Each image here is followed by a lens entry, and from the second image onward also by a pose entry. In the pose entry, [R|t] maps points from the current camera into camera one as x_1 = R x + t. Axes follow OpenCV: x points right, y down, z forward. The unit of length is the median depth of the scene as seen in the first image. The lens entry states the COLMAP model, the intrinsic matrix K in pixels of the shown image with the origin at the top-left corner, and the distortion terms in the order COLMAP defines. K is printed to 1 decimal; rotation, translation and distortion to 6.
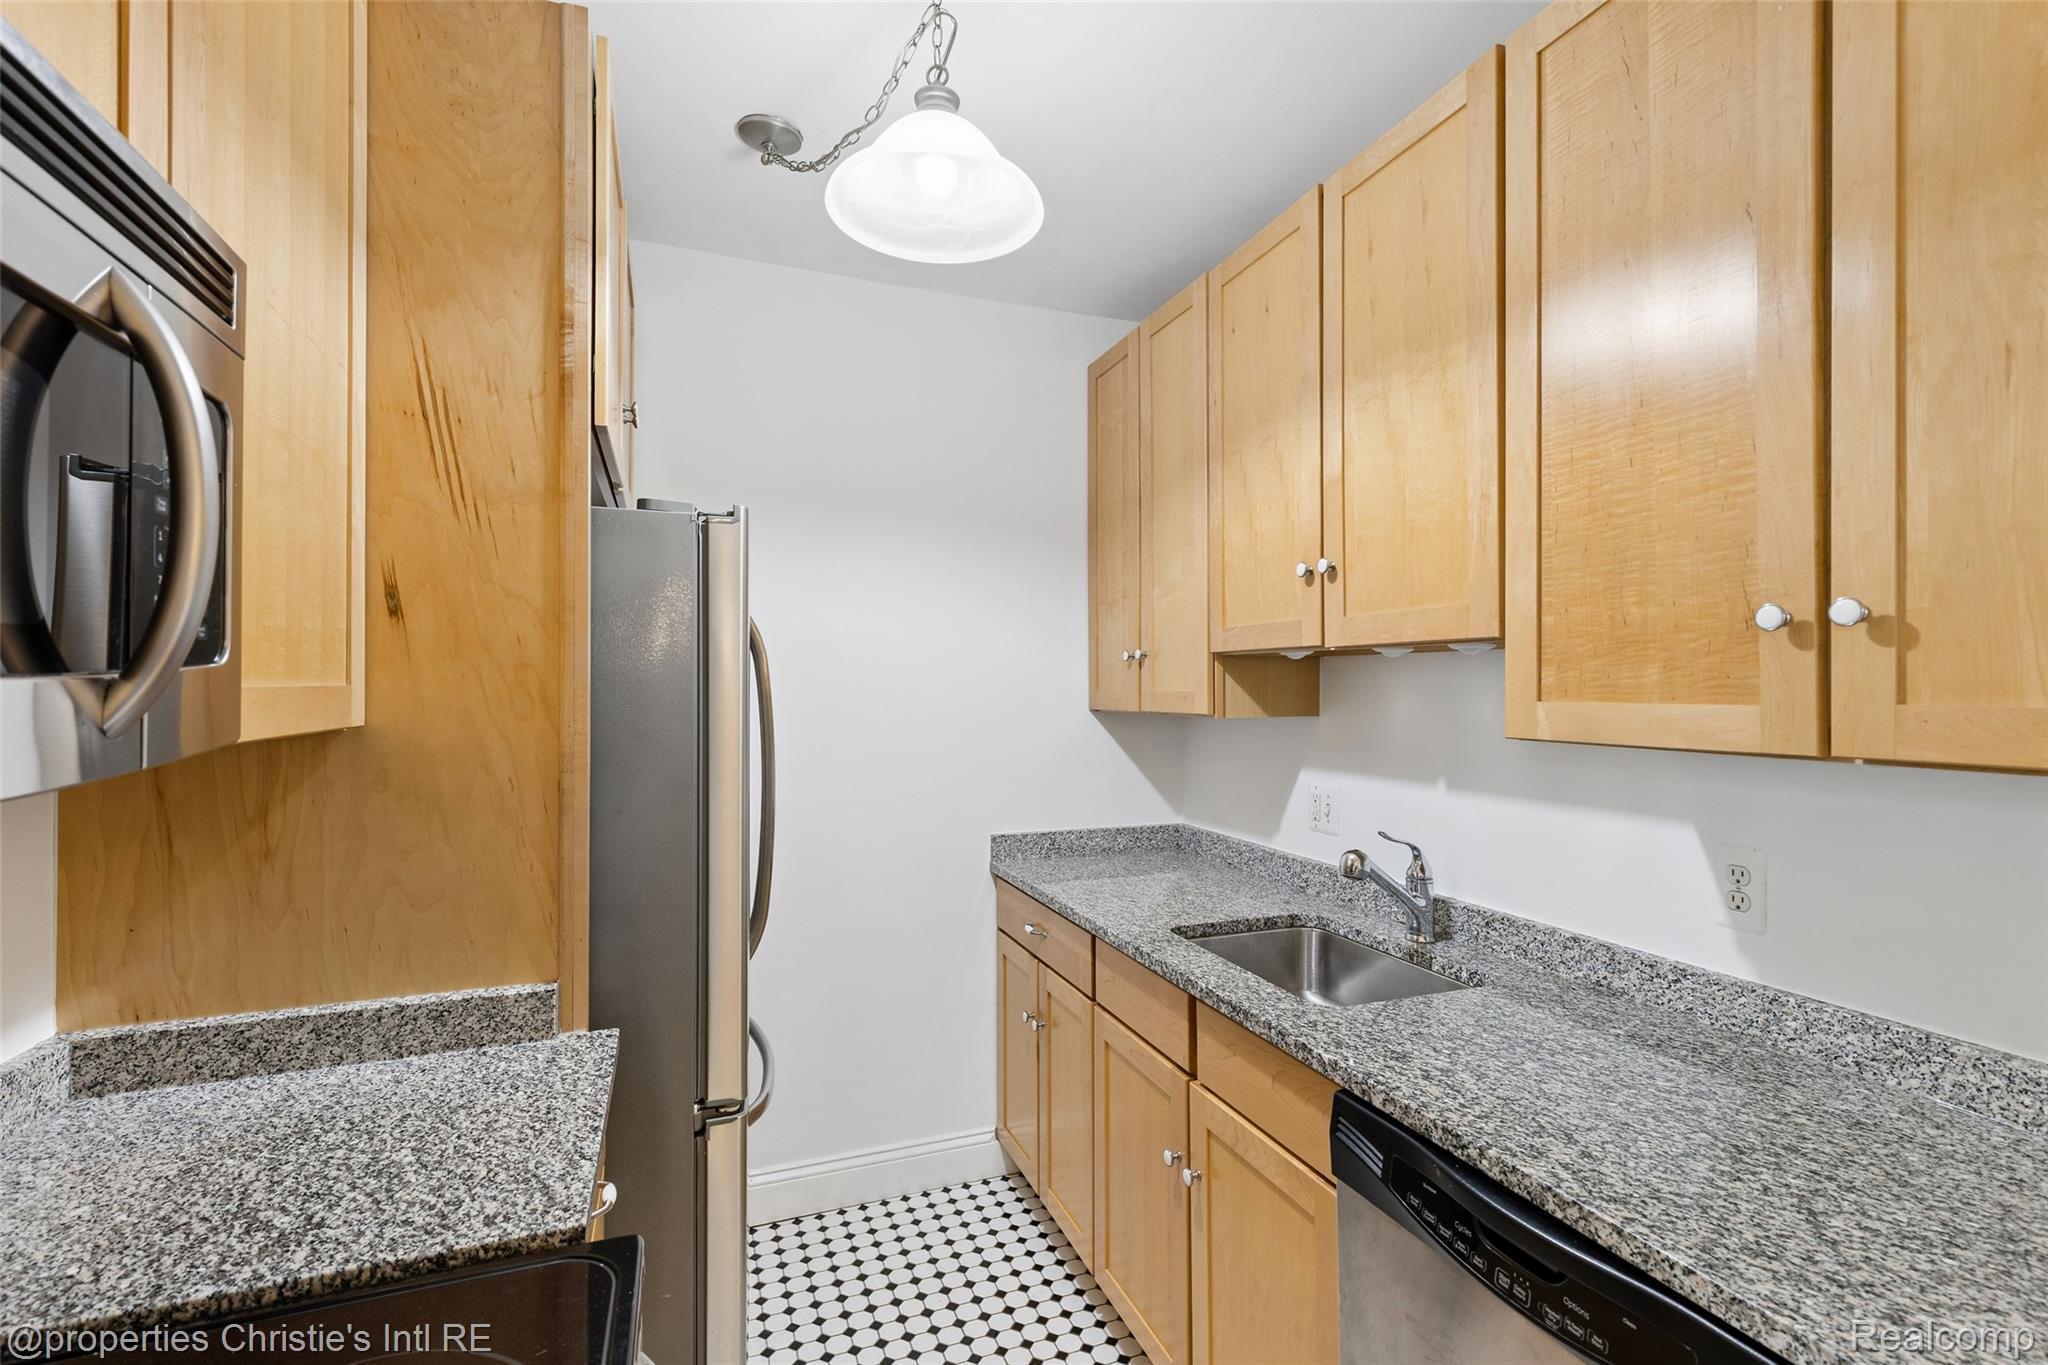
lens RADIAL K [[920.9, 0, 1028.5], [0, 920.9, 679.5], [0, 0, 1]] dist [0.008911, -0.000937]
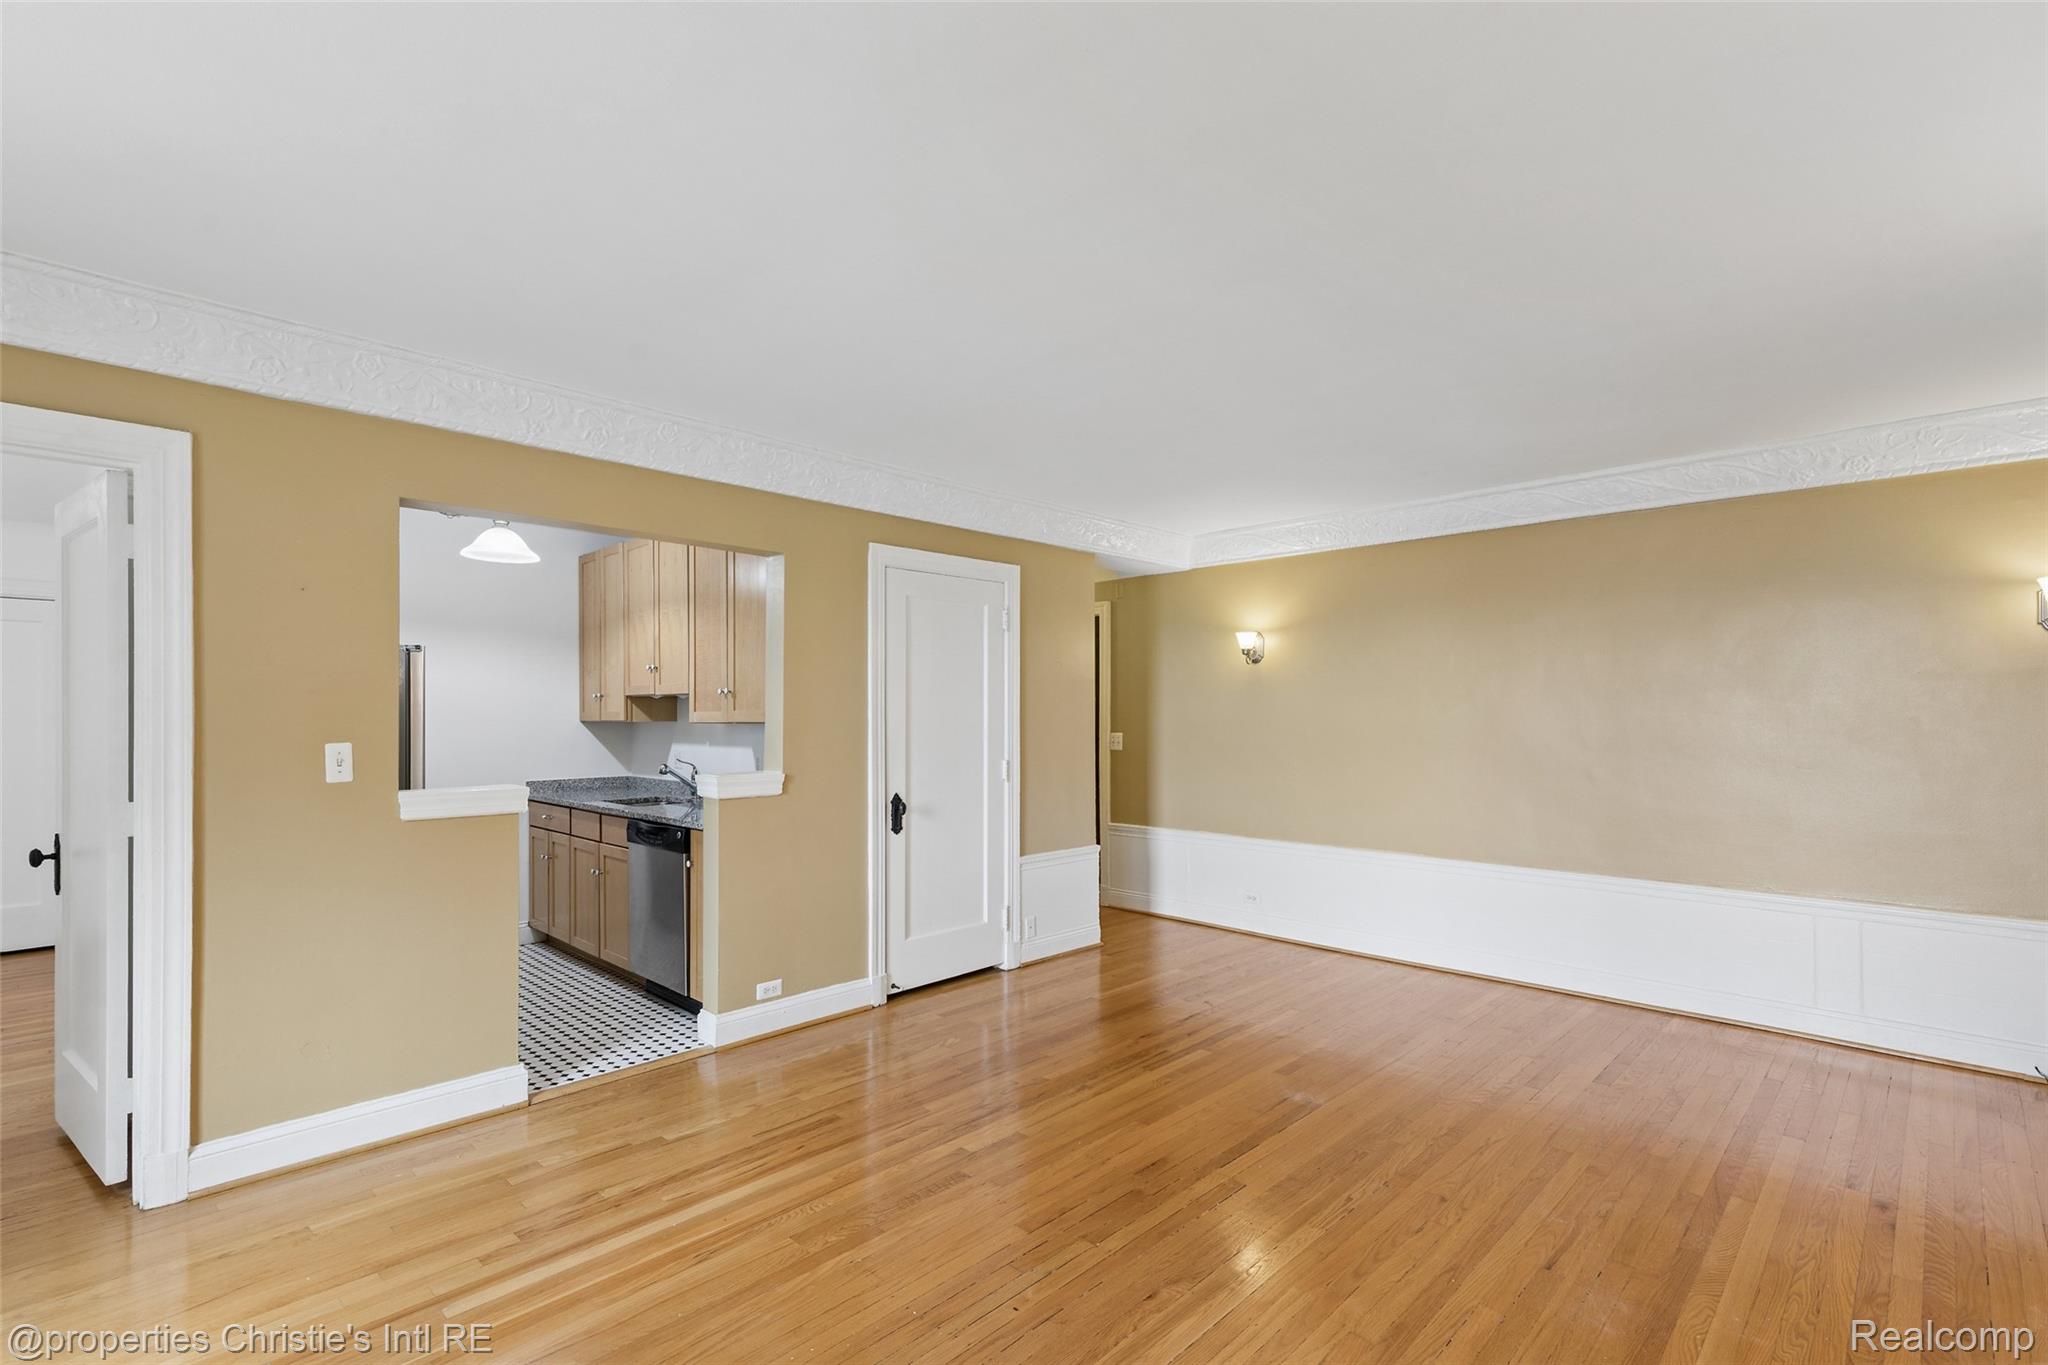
lens RADIAL K [[931.1, 0, 1041.6], [0, 931.1, 709.6], [0, 0, 1]] dist [0.002478, -0.000160]
pose [[0.900277, -0.001721, 0.435314, 0.186768], [0.002258, 0.999997, -0.000716, 0.020603], [-0.435311, 0.001627, 0.900278, -2.850723]]
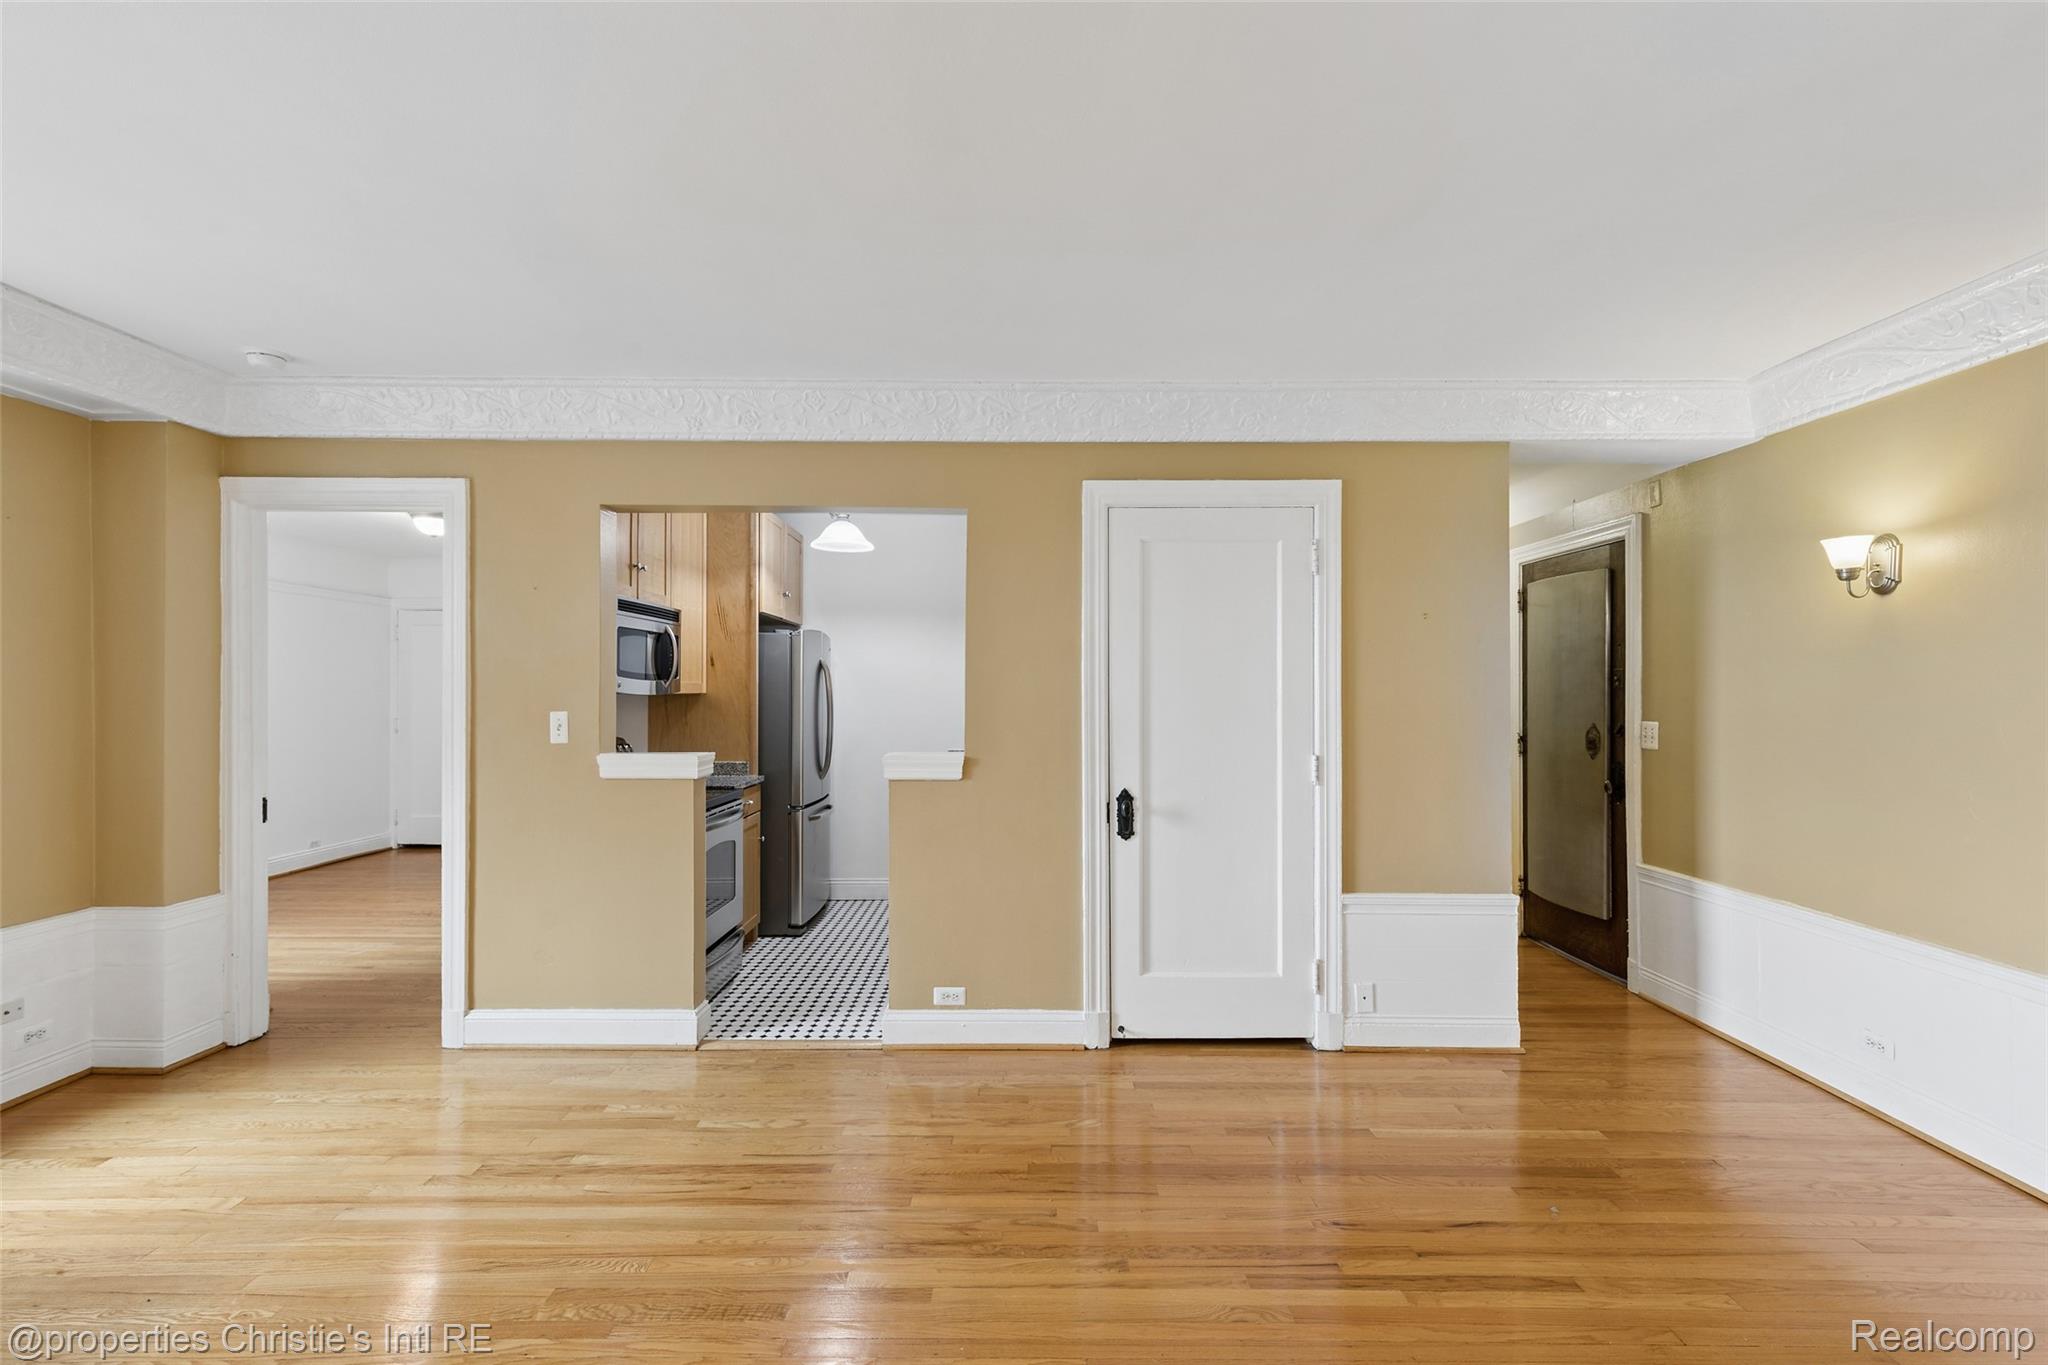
lens RADIAL K [[926.5, 0, 1022.1], [0, 926.5, 687.0], [0, 0, 1]] dist [0.010444, -0.003137]
pose [[0.937093, -0.001351, -0.349077, 1.881469], [0.001003, 0.999999, -0.001177, 0.028104], [0.349079, 0.000753, 0.937093, -2.187747]]
